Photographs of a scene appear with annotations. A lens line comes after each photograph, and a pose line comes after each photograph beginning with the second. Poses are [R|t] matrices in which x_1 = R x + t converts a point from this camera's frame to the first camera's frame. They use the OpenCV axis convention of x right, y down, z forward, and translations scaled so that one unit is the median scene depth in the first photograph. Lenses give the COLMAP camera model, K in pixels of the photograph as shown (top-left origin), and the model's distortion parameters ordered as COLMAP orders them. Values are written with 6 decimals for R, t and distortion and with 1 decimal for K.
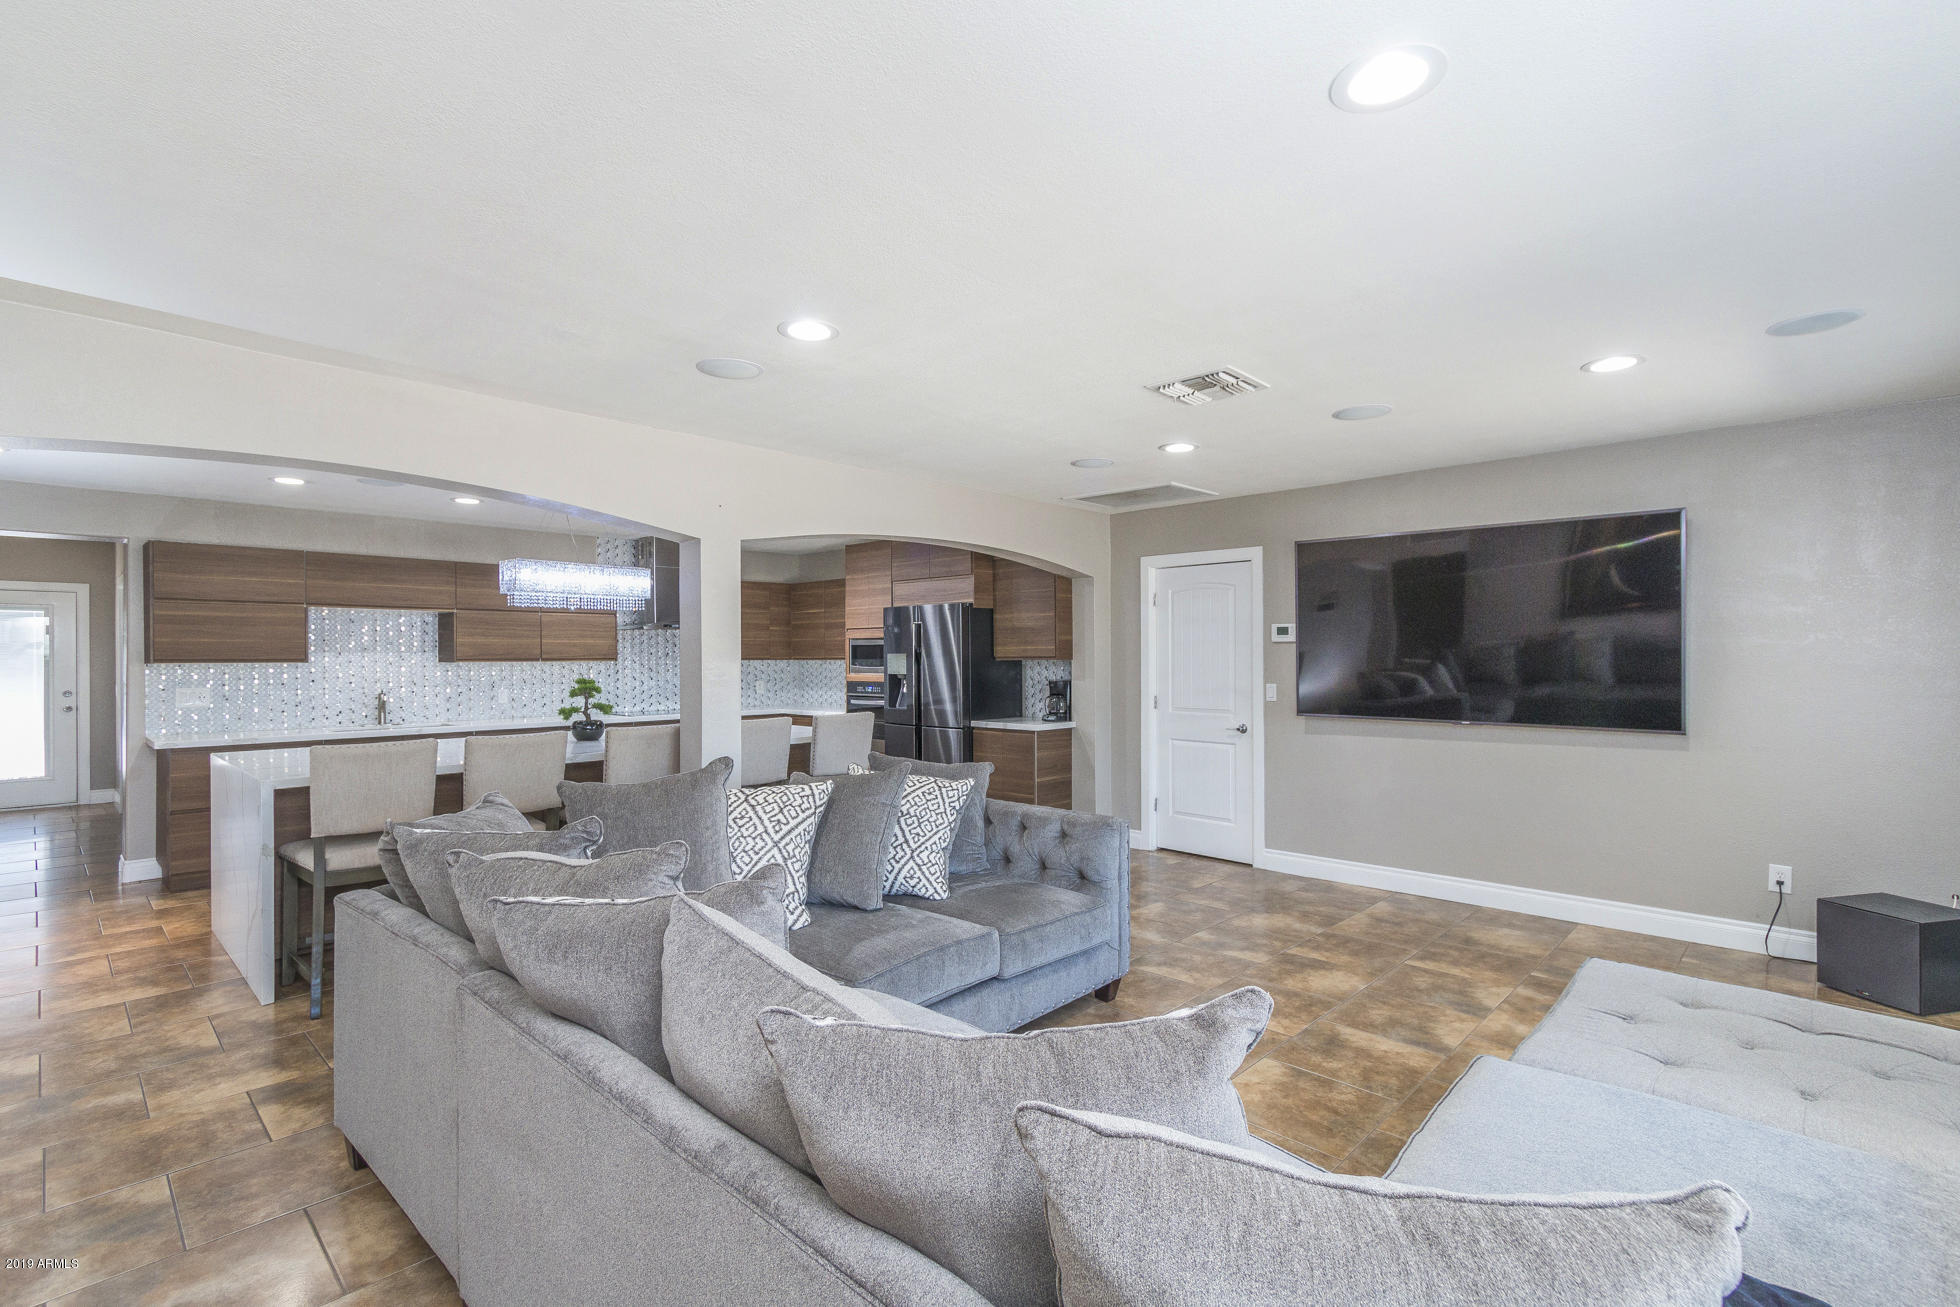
lens RADIAL K [[914.1, 0, 987.1], [0, 914.1, 672.3], [0, 0, 1]] dist [0.013558, -0.001640]
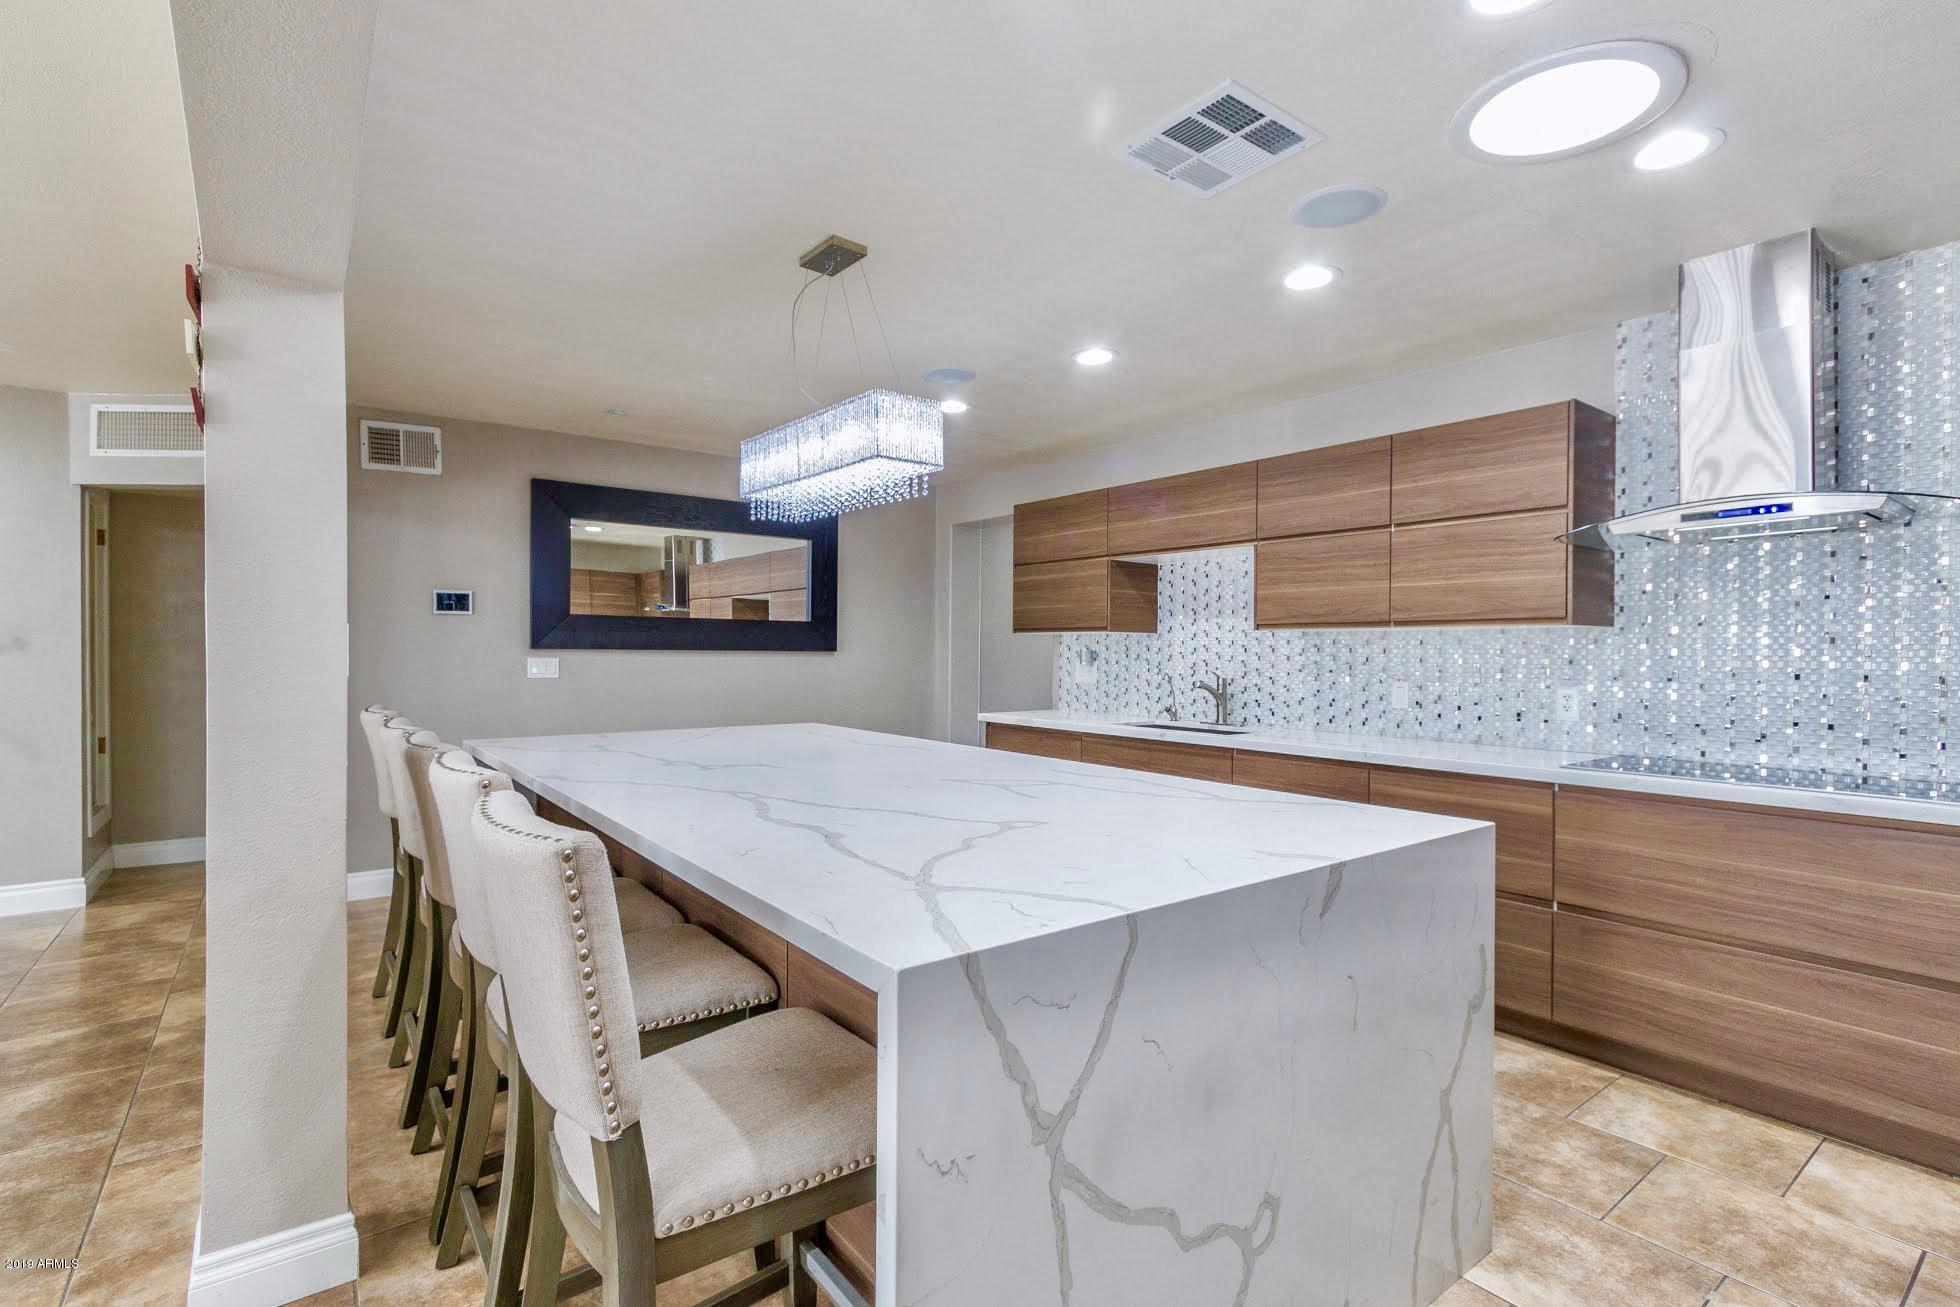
lens RADIAL K [[914.1, 0, 966.2], [0, 914.1, 653.5], [0, 0, 1]] dist [0.013558, -0.001640]
pose [[-0.135998, 0.006349, -0.990689, 0.031870], [-0.021328, 0.999729, 0.009335, 0.002632], [0.990480, 0.022399, -0.135825, 0.860223]]
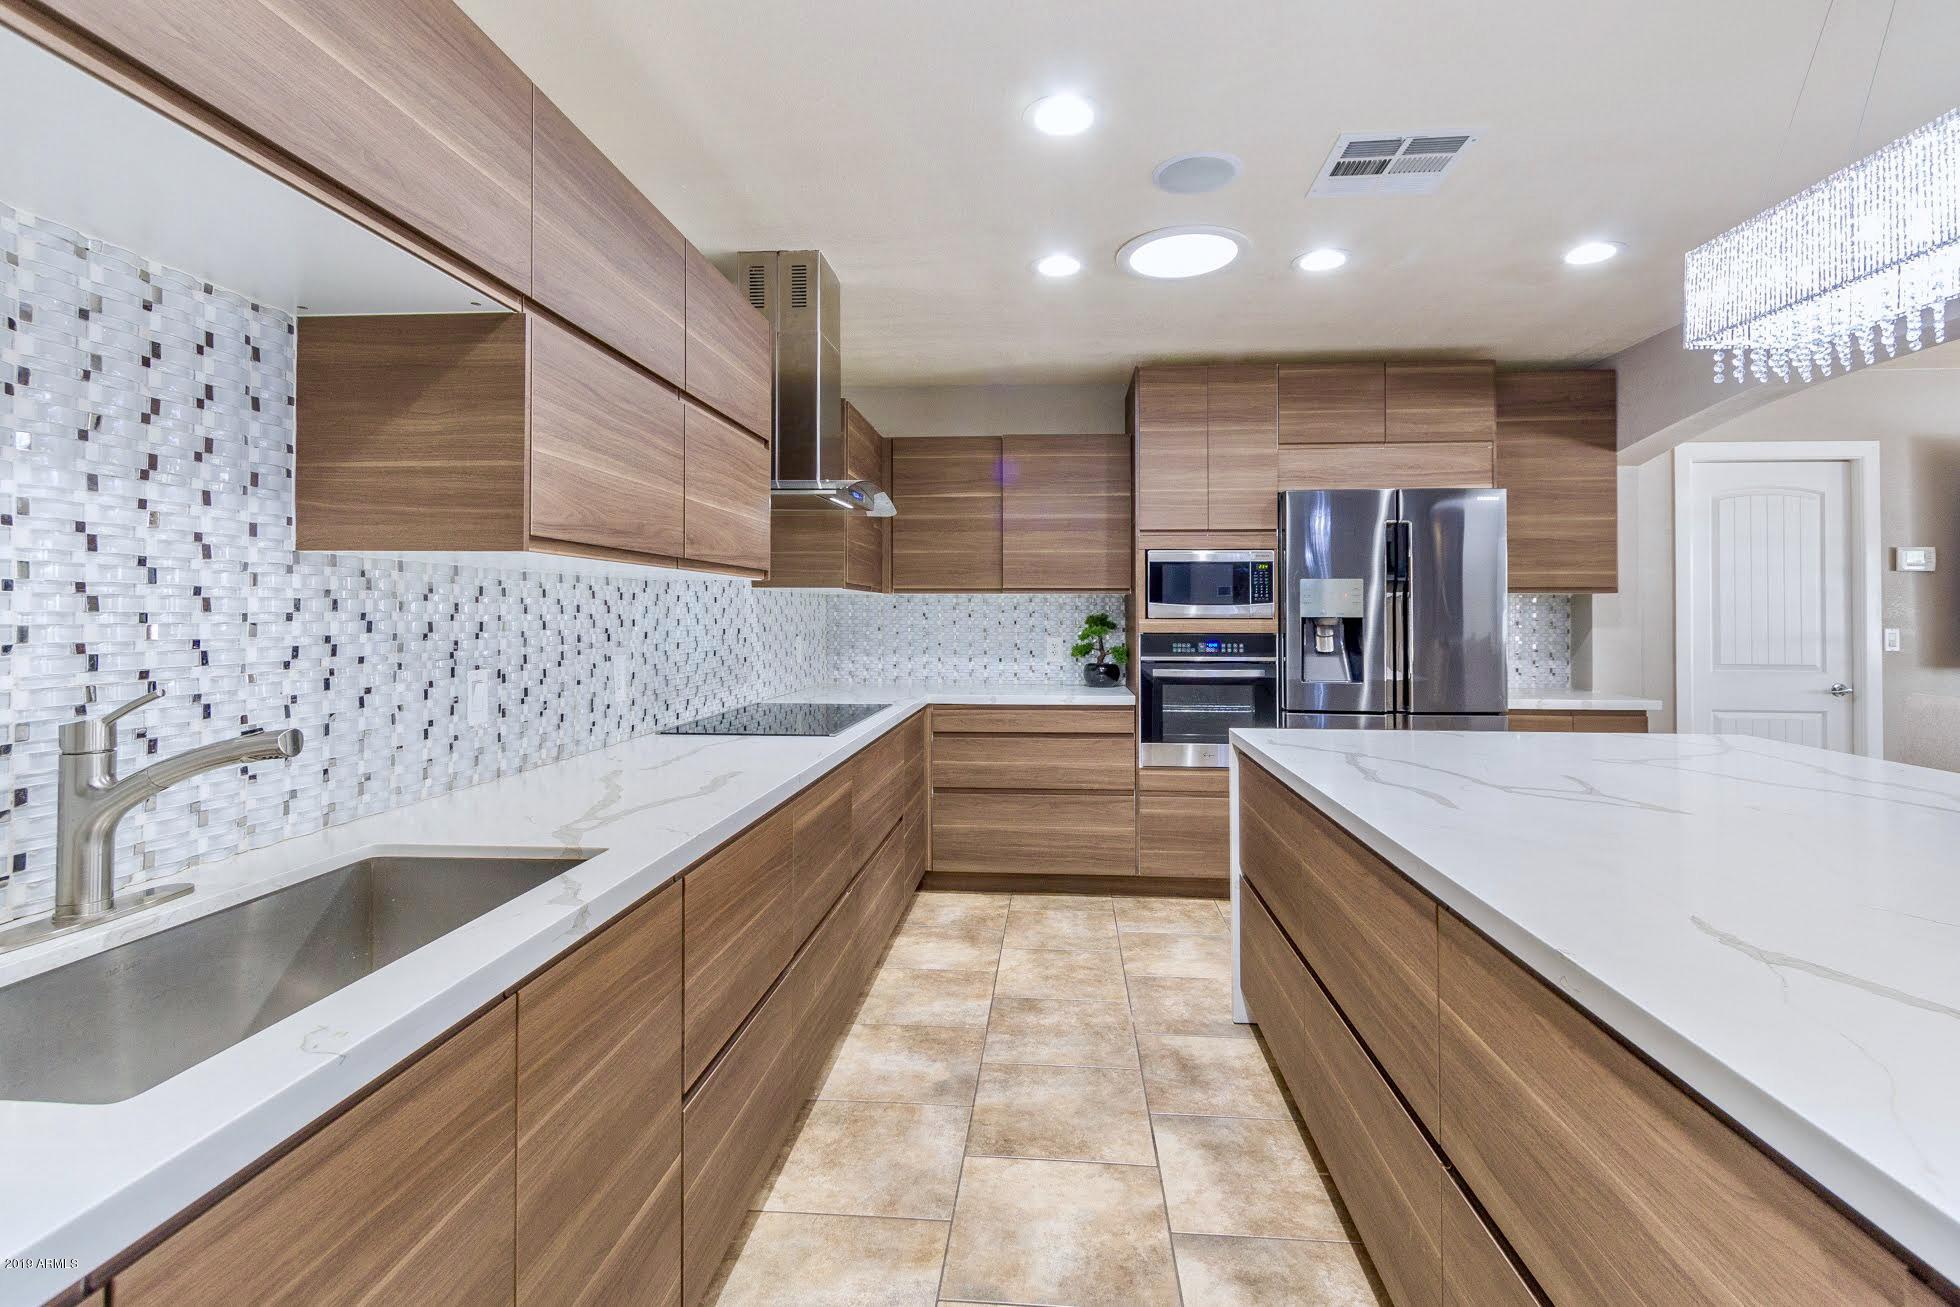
lens RADIAL K [[914.1, 0, 978.7], [0, 914.1, 599.6], [0, 0, 1]] dist [0.013558, -0.001640]
pose [[0.766455, 0.015980, 0.642100, -0.608972], [0.006370, 0.999452, -0.032477, 0.008061], [-0.642267, 0.028982, 0.765933, 0.739562]]
